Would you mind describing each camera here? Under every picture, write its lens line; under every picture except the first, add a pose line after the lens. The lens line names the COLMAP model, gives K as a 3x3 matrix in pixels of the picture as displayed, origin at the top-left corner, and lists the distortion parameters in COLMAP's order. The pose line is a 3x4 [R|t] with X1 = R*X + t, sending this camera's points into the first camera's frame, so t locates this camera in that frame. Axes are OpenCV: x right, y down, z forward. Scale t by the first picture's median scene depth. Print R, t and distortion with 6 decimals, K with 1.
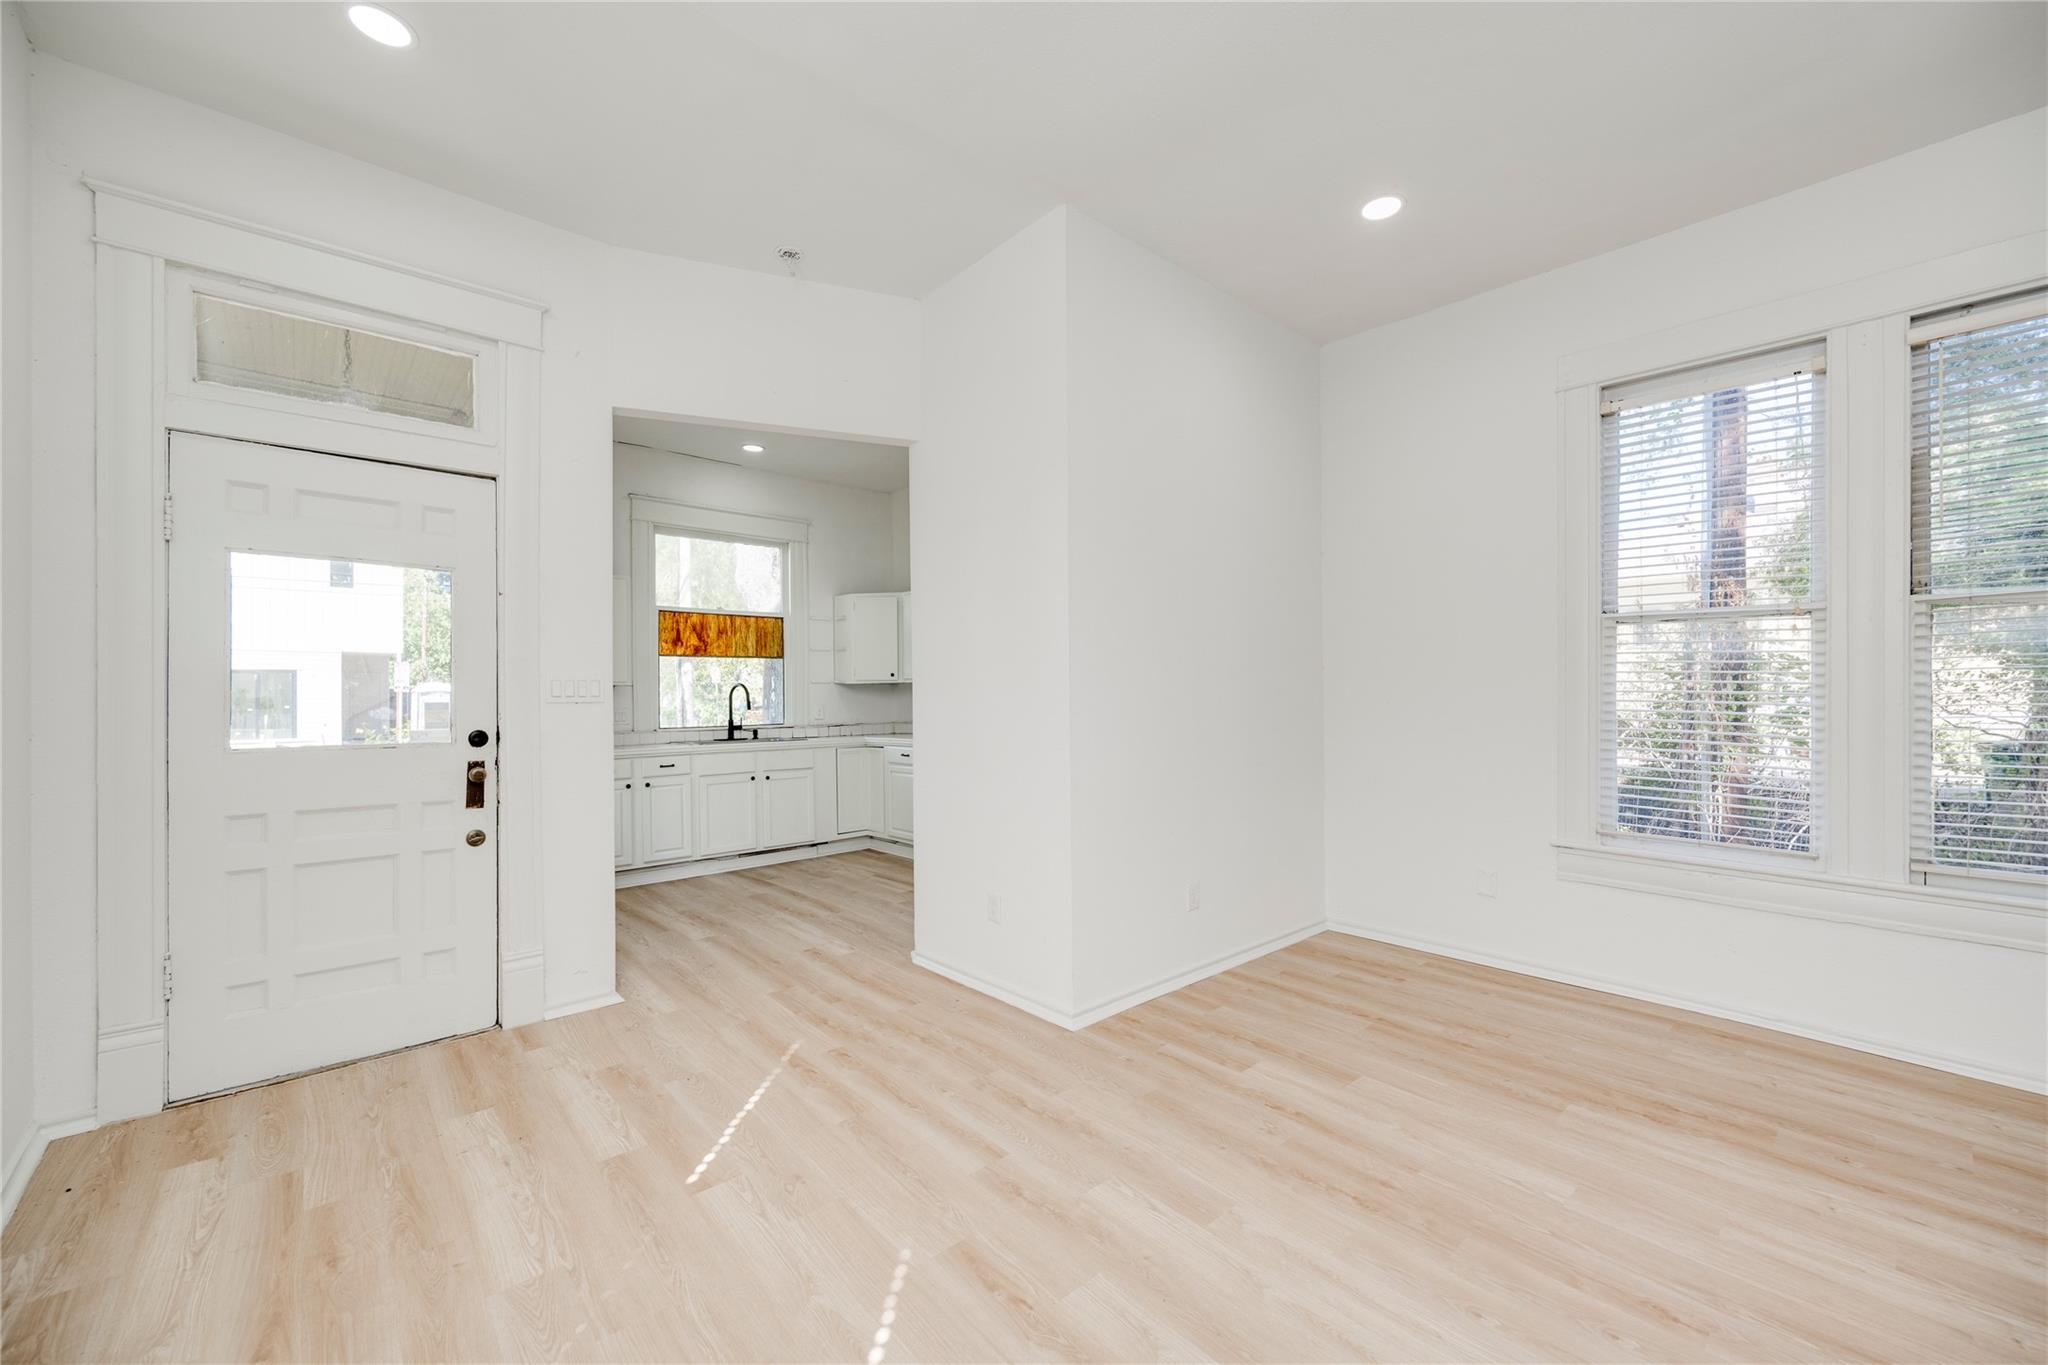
lens RADIAL K [[824.5, 0, 1016.3], [0, 824.5, 696.2], [0, 0, 1]] dist [0.001230, 0.000116]
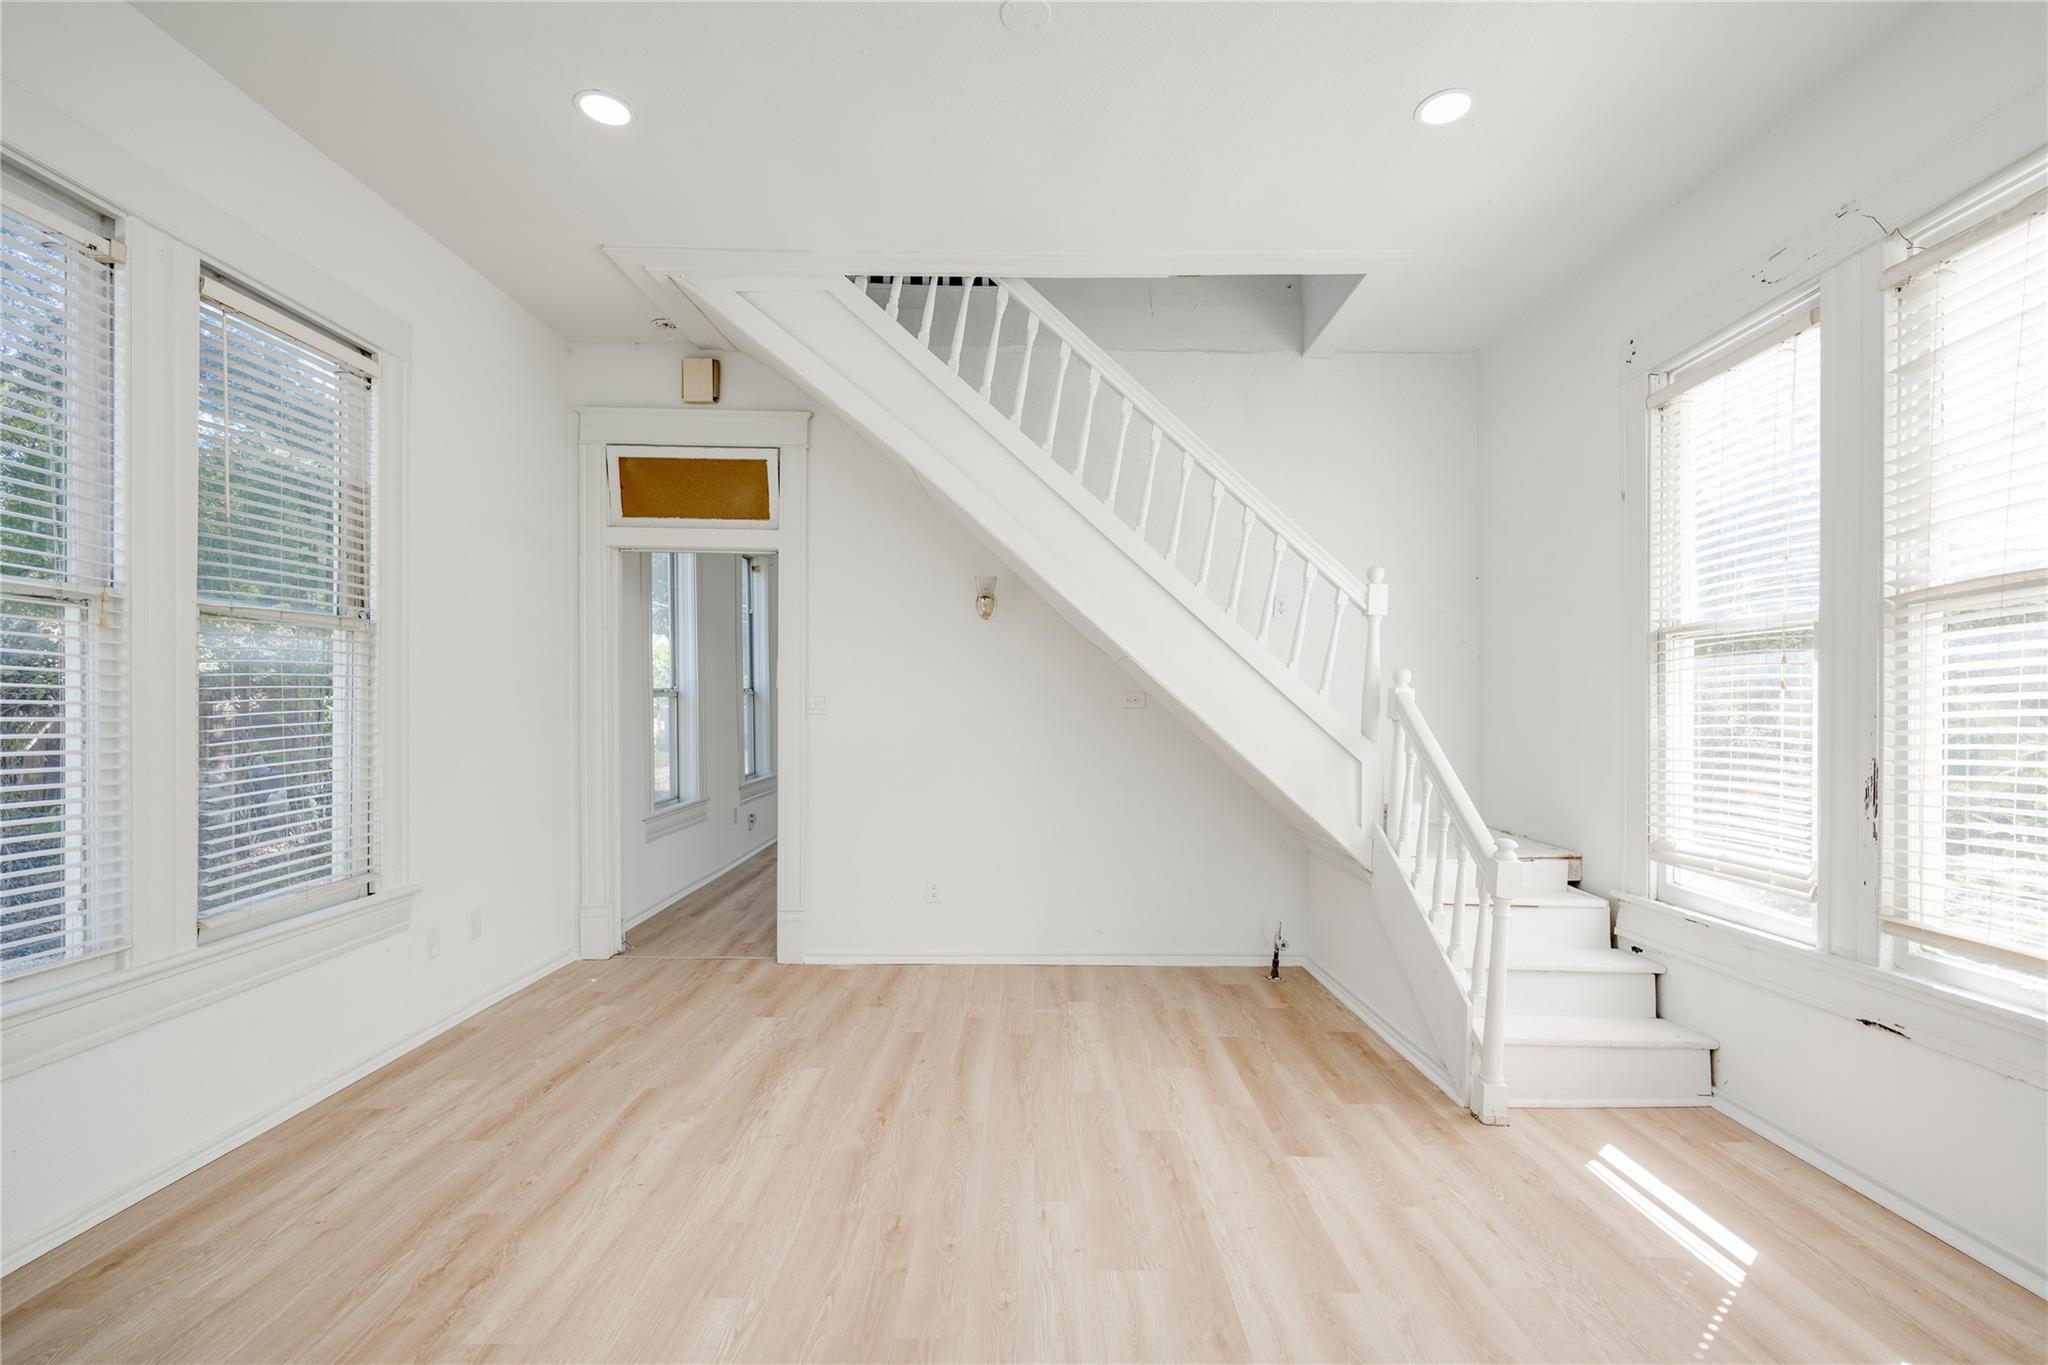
lens RADIAL K [[859.5, 0, 1033.7], [0, 859.5, 697.3], [0, 0, 1]] dist [0.001002, 0.000057]
pose [[-0.755946, 0.006459, 0.654602, -0.103239], [0.009506, 0.999954, 0.001111, -0.014805], [-0.654565, 0.007062, -0.755972, 0.976593]]
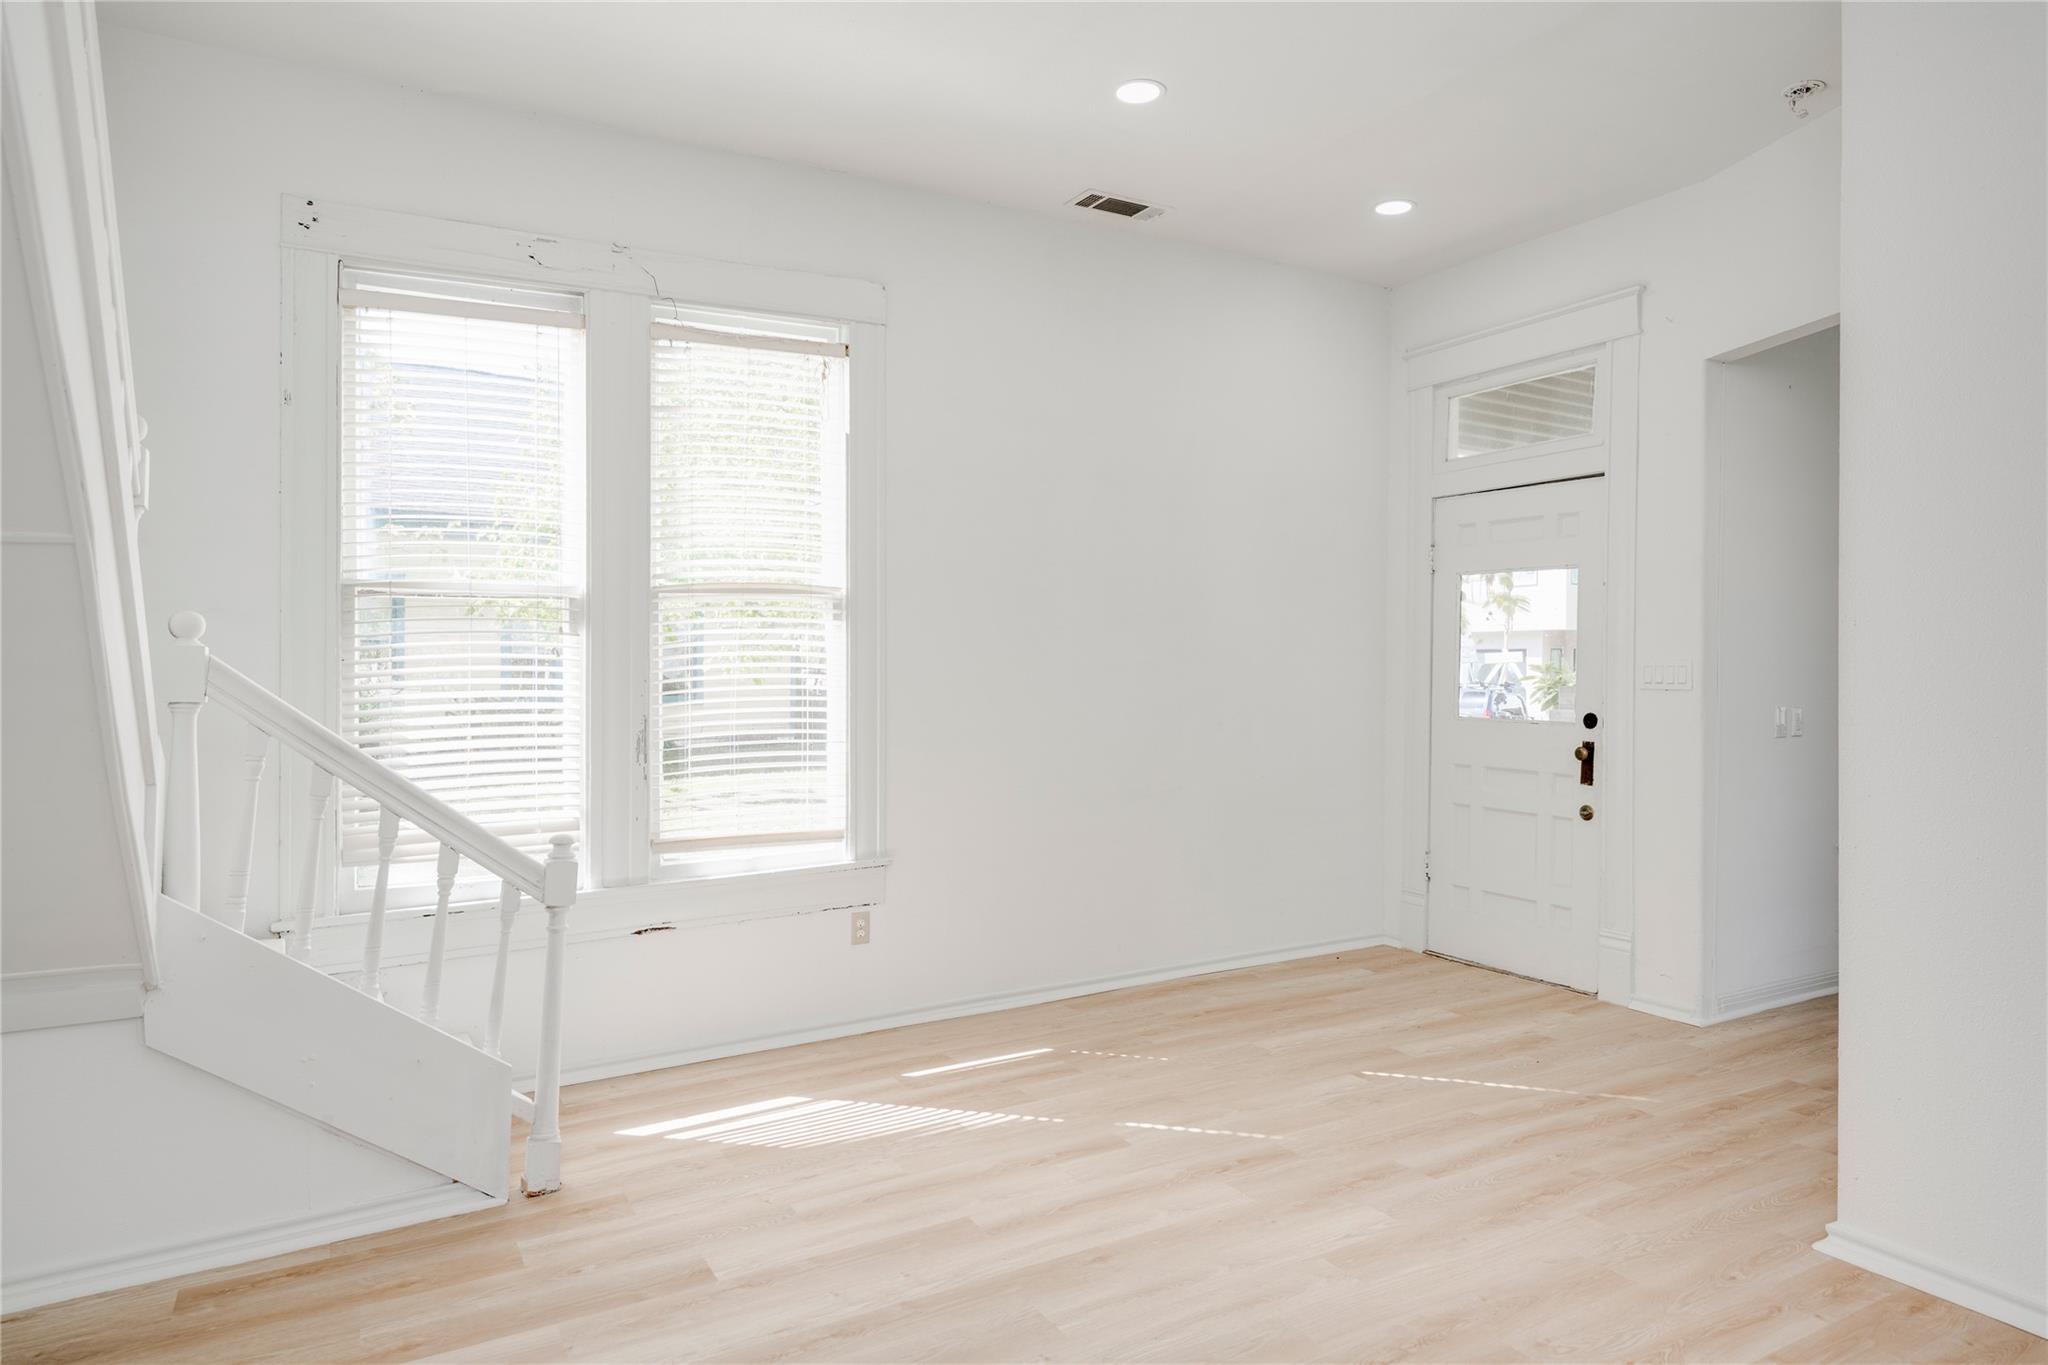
lens RADIAL K [[1203.5, 0, 1024.0], [0, 1203.5, 682.5], [0, 0, 1]] dist [0.004170, -0.000647]
pose [[-0.209116, 0.012597, -0.977810, 1.016995], [-0.010870, 0.999825, 0.015205, -0.013897], [0.977830, 0.013808, -0.208943, 0.596028]]
